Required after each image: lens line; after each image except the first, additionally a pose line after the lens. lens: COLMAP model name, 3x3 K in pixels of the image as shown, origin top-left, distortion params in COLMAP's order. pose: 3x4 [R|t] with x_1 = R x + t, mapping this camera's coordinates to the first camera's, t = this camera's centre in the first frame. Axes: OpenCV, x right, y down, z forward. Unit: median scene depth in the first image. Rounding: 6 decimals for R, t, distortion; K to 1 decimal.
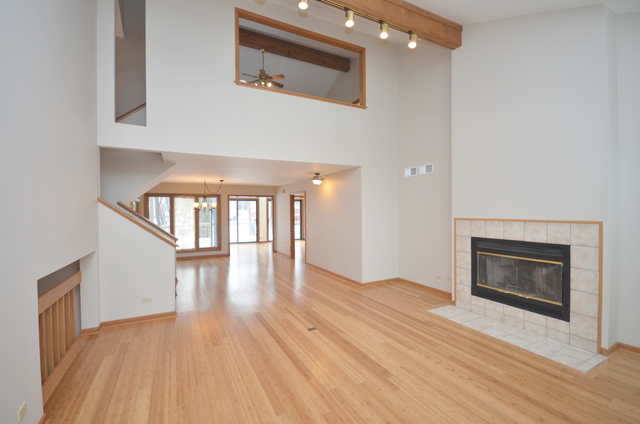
lens RADIAL K [[280.2, 0, 320.0], [0, 280.2, 211.6], [0, 0, 1]] dist [-0.008913, -0.003351]
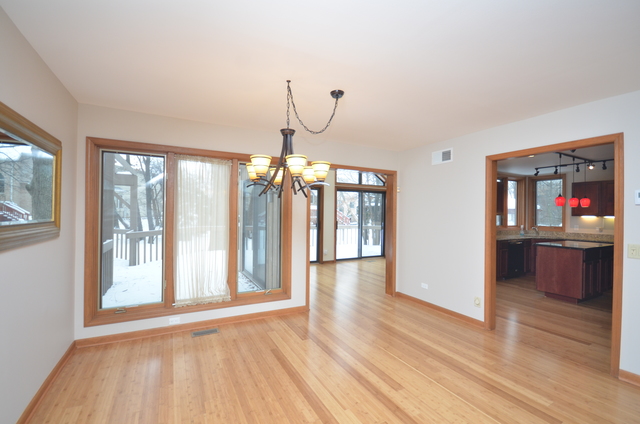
lens RADIAL K [[280.2, 0, 322.0], [0, 280.2, 212.7], [0, 0, 1]] dist [-0.008913, -0.003351]
pose [[0.999633, 0.021293, 0.016760, -0.749164], [-0.021183, 0.999753, -0.006702, 0.041081], [-0.016898, 0.006345, 0.999837, 1.406969]]
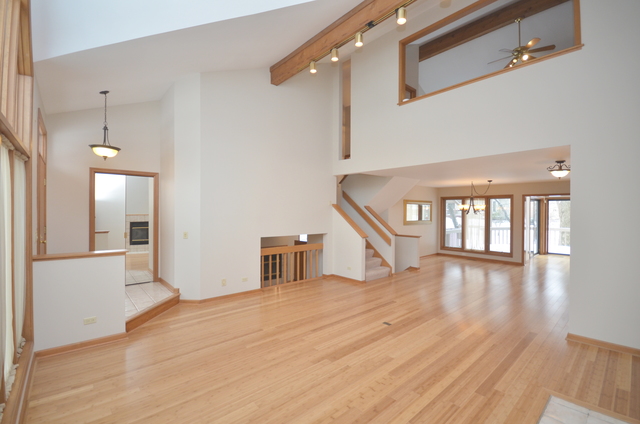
lens RADIAL K [[280.2, 0, 315.9], [0, 280.2, 212.3], [0, 0, 1]] dist [-0.008913, -0.003351]
pose [[0.237537, 0.014498, -0.971270, 0.849648], [-0.013713, 0.999839, 0.011571, -0.016549], [0.971282, 0.010570, 0.237698, 0.423653]]
